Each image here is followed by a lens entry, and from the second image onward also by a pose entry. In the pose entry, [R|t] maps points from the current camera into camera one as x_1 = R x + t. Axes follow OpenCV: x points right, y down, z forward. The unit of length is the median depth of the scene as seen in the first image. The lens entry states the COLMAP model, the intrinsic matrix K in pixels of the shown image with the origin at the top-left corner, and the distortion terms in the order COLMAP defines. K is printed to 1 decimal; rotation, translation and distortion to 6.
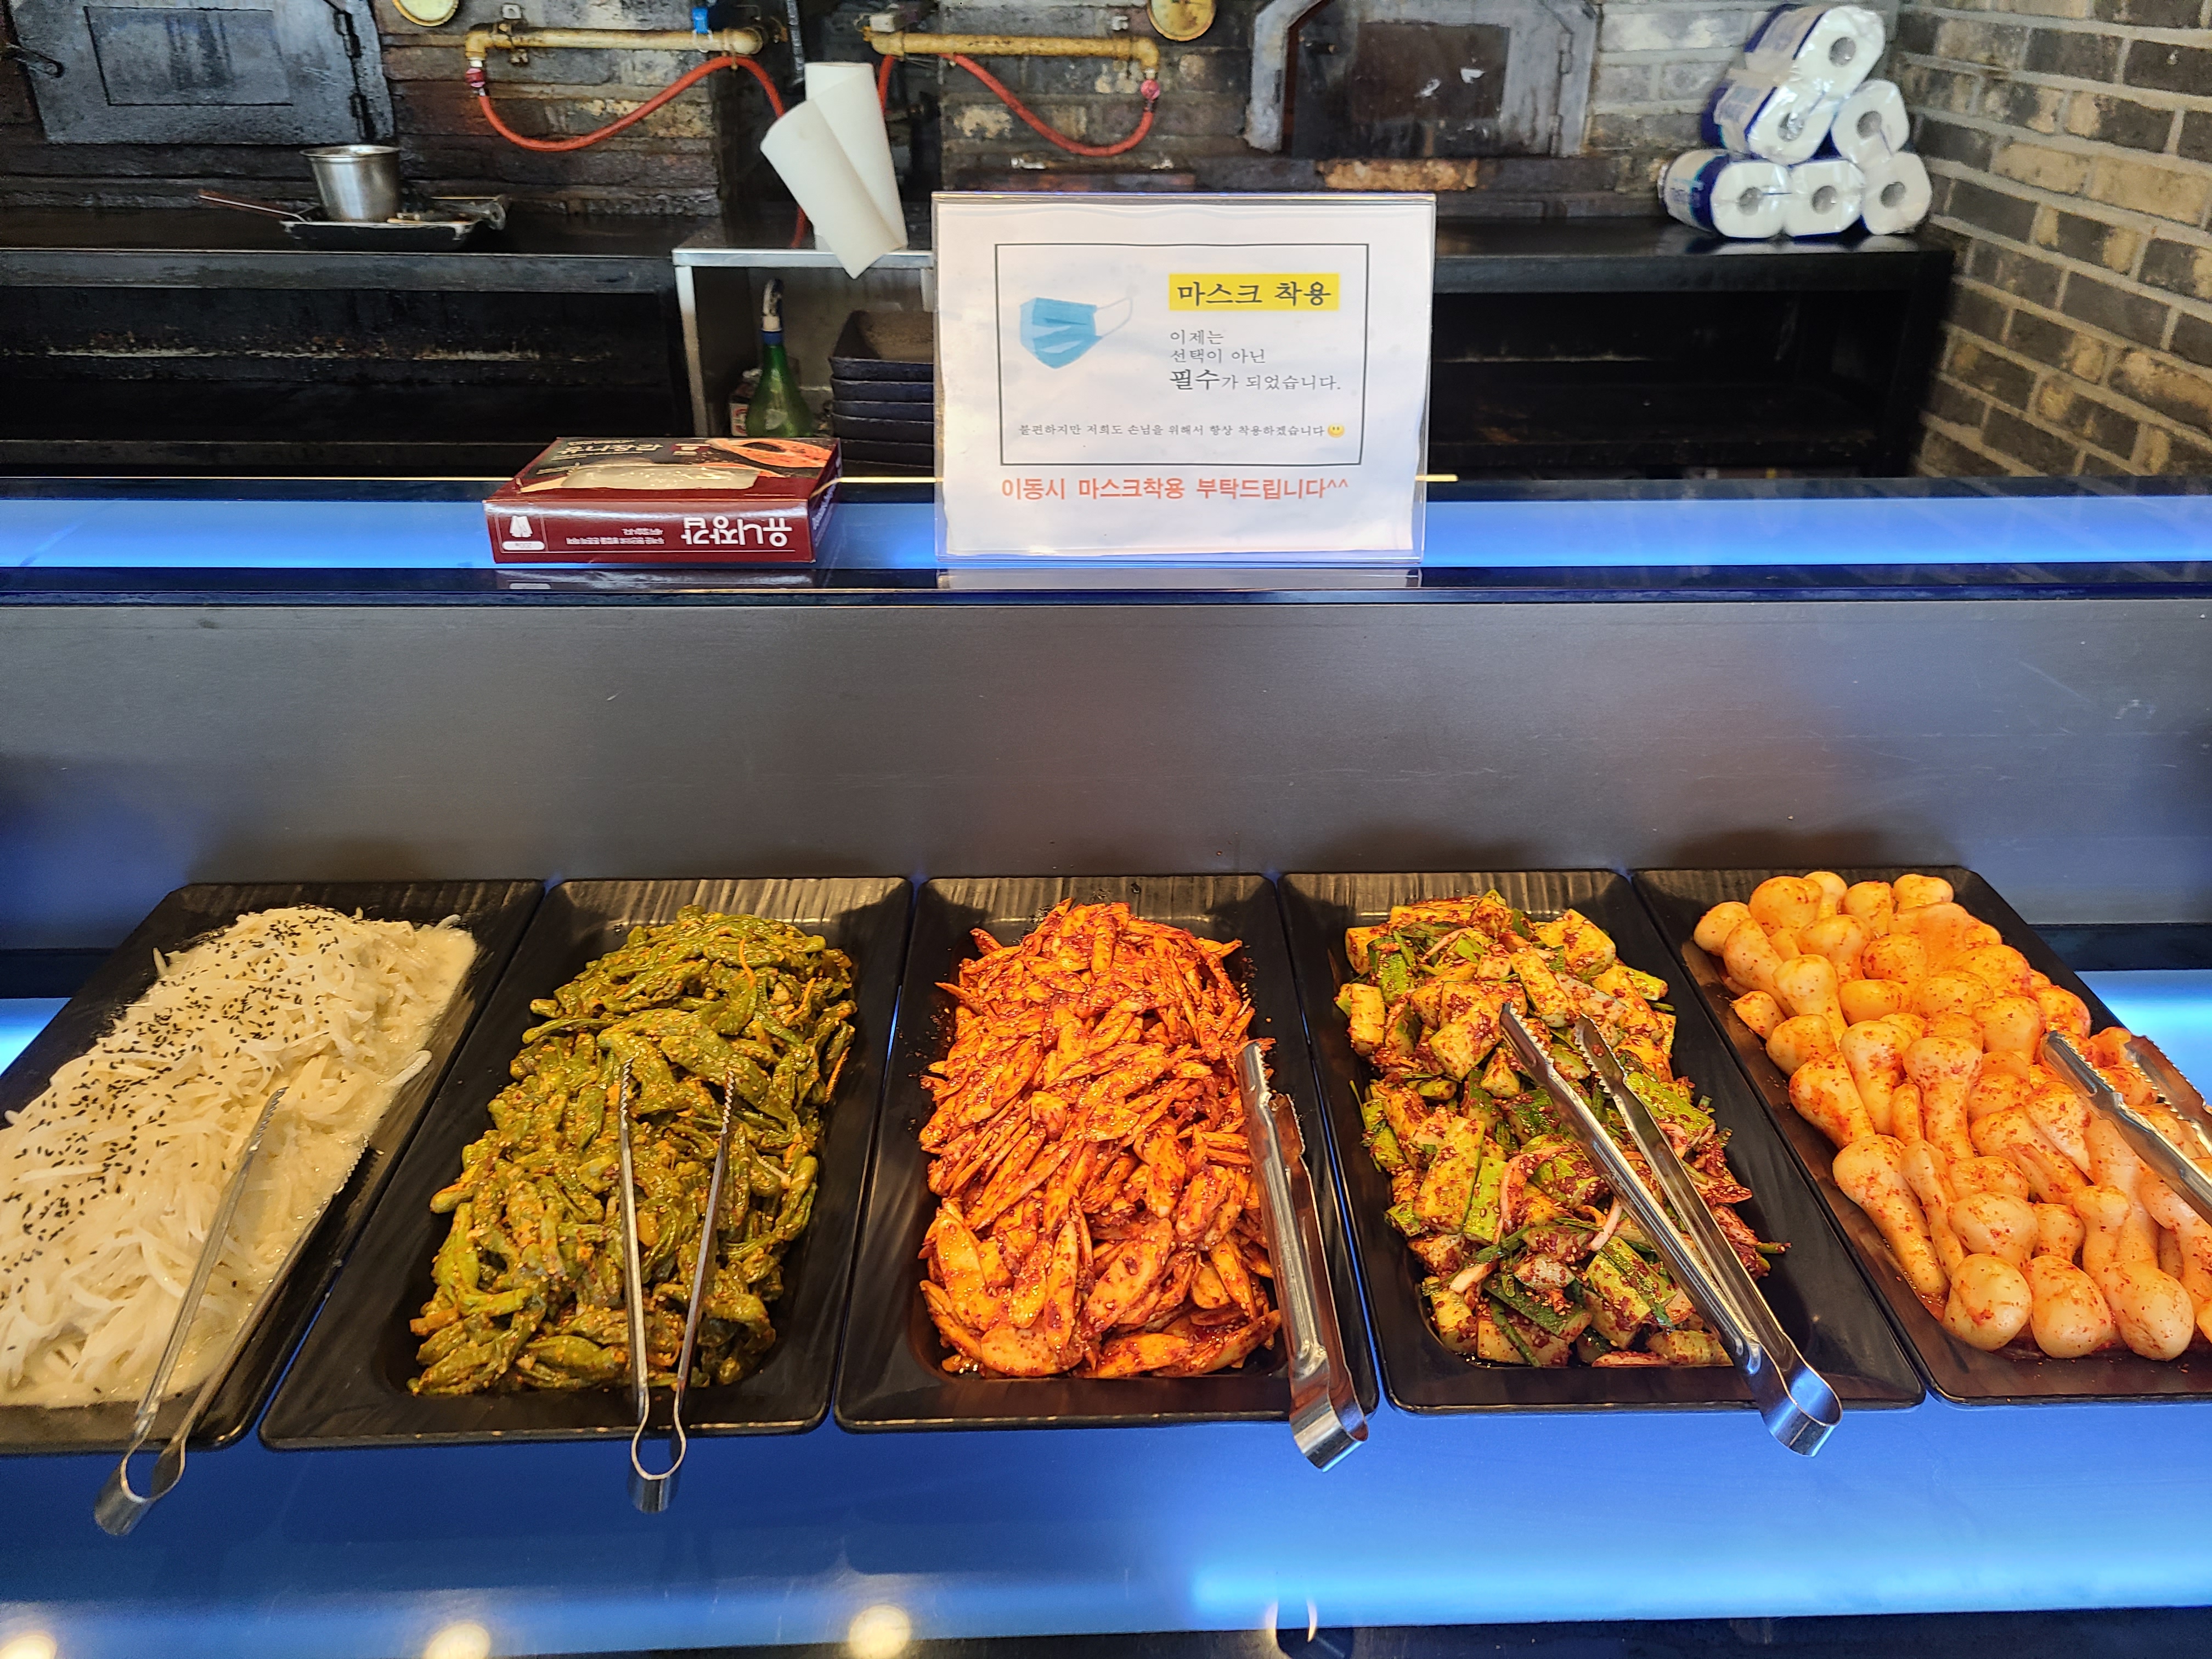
lens RADIAL K [[1687.3, 0, 1168.3], [0, 1687.3, 830.4], [0, 0, 1]] dist [0.049218, -0.044770]
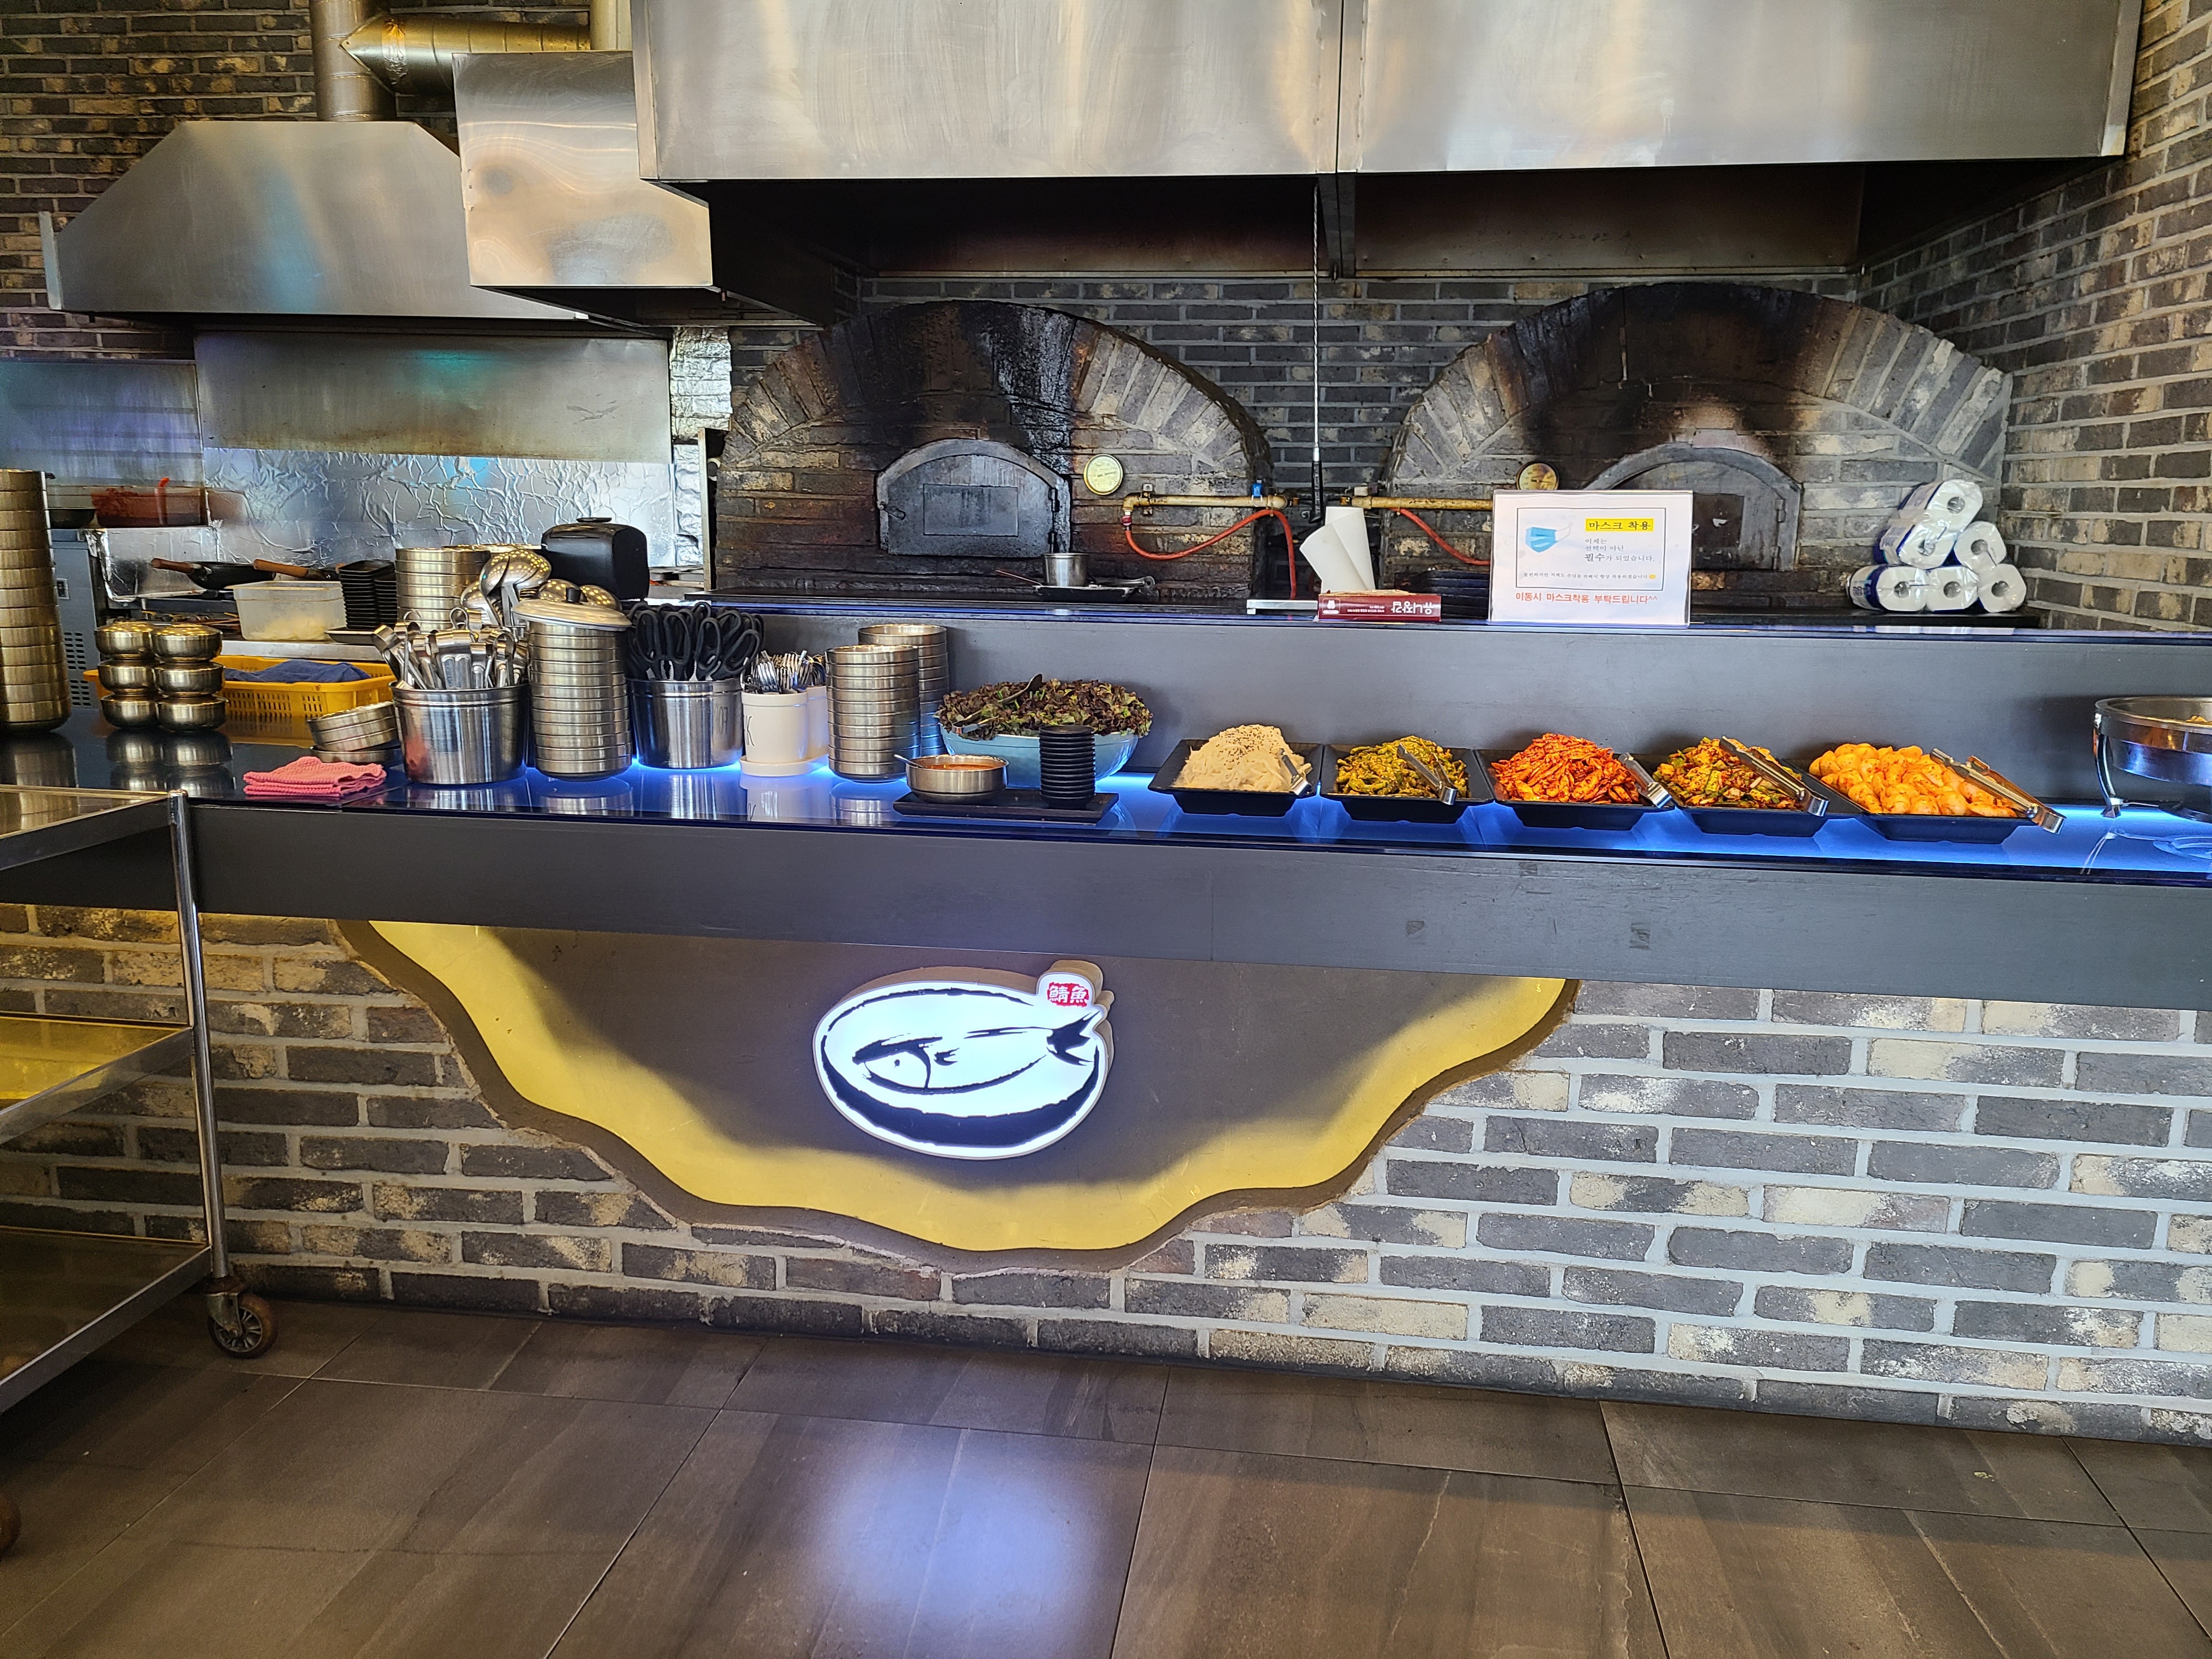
lens RADIAL K [[1769.6, 0, 1108.8], [0, 1769.6, 854.6], [0, 0, 1]] dist [0.016865, -0.007664]
pose [[0.983979, 0.034019, -0.175006, -0.091116], [-0.083421, 0.955390, -0.283322, 0.401620], [0.157561, 0.293382, 0.942922, -0.614949]]
